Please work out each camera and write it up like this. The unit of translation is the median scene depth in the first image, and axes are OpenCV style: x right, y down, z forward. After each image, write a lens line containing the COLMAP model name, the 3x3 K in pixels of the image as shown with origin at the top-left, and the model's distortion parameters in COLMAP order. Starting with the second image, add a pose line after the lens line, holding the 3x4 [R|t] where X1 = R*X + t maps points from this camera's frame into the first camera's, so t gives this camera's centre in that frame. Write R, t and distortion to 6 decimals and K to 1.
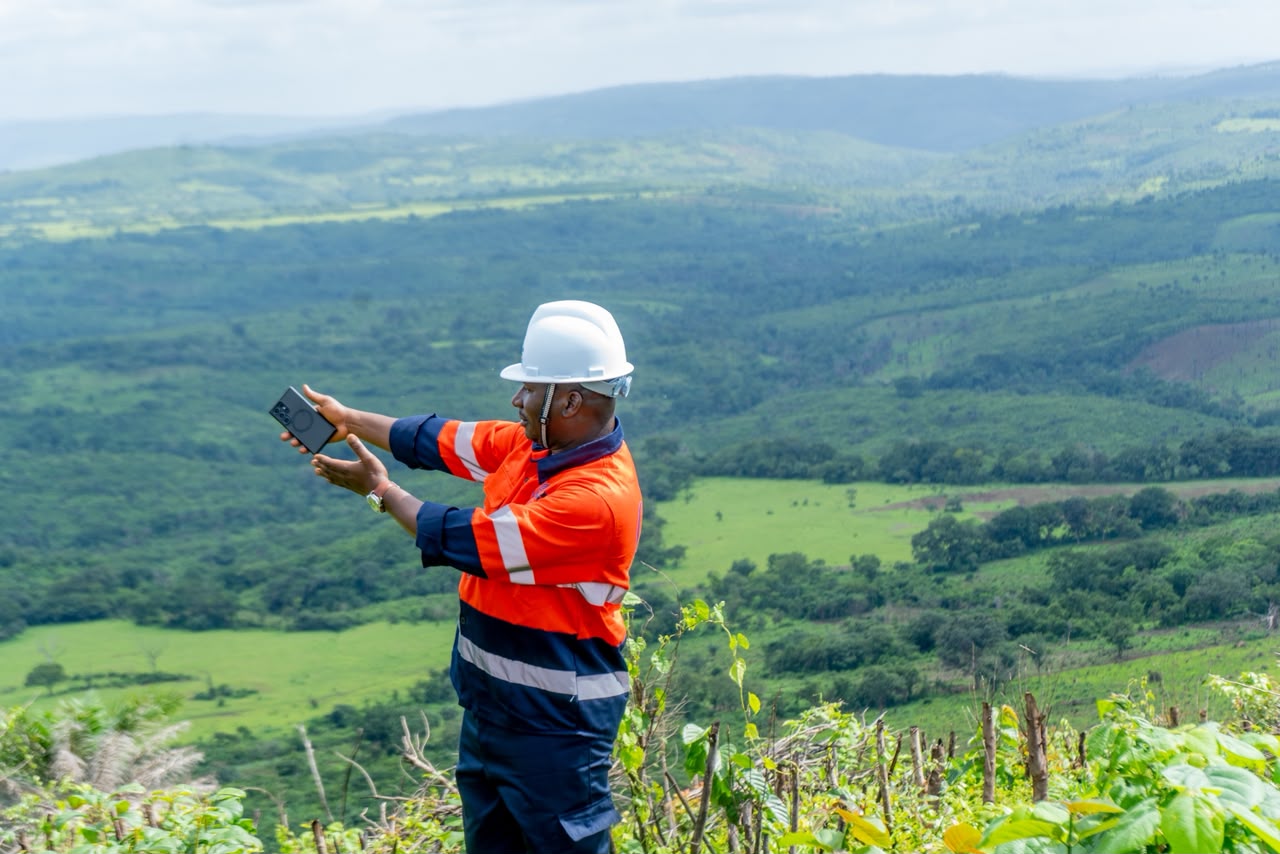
lens RADIAL K [[1039.6, 0, 639.5], [0, 1039.6, 430.9], [0, 0, 1]] dist [-0.005208, 0.000844]
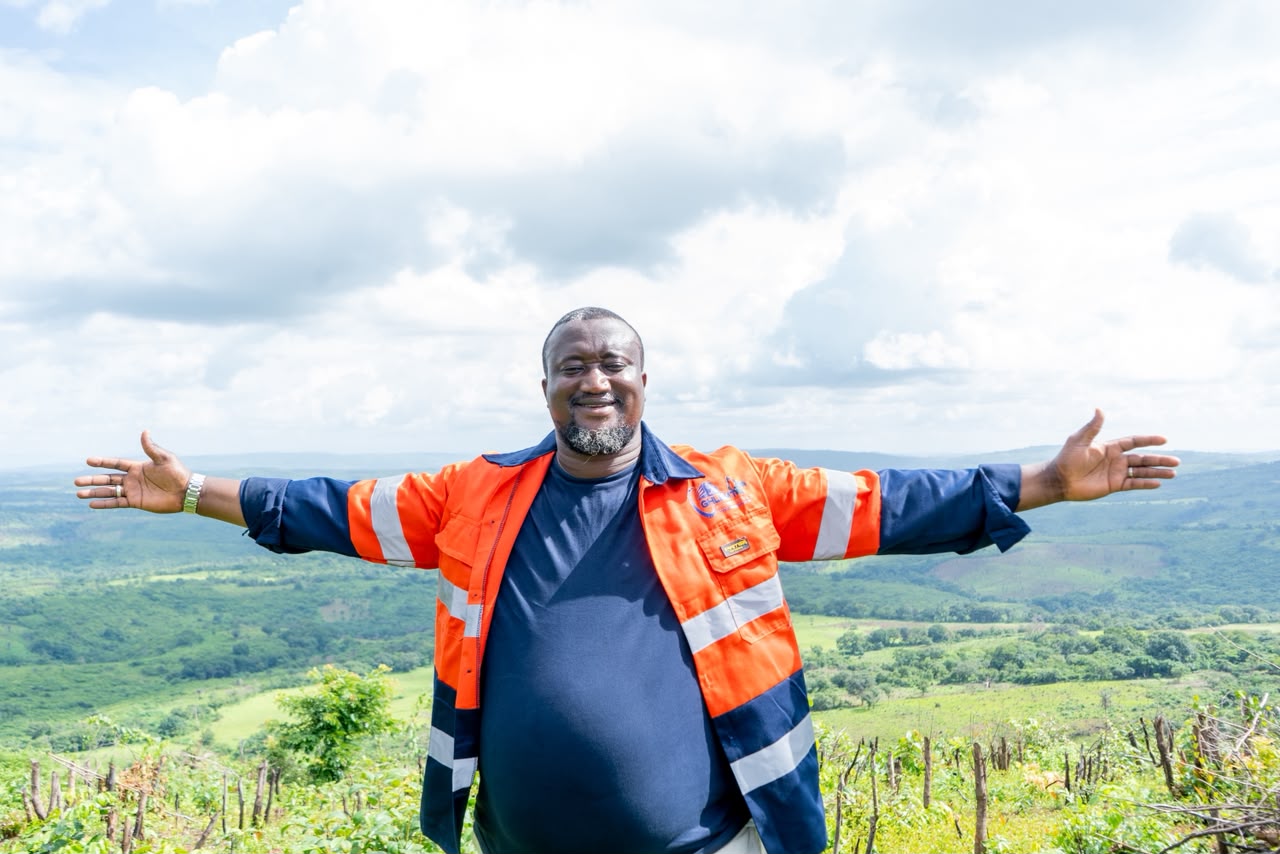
lens RADIAL K [[1039.6, 0, 645.0], [0, 1039.6, 423.5], [0, 0, 1]] dist [-0.005208, 0.000844]
pose [[0.992842, 0.040726, -0.112277, 0.071878], [-0.049681, 0.995703, -0.078152, -0.186811], [0.108612, 0.083170, 0.990599, -1.489788]]
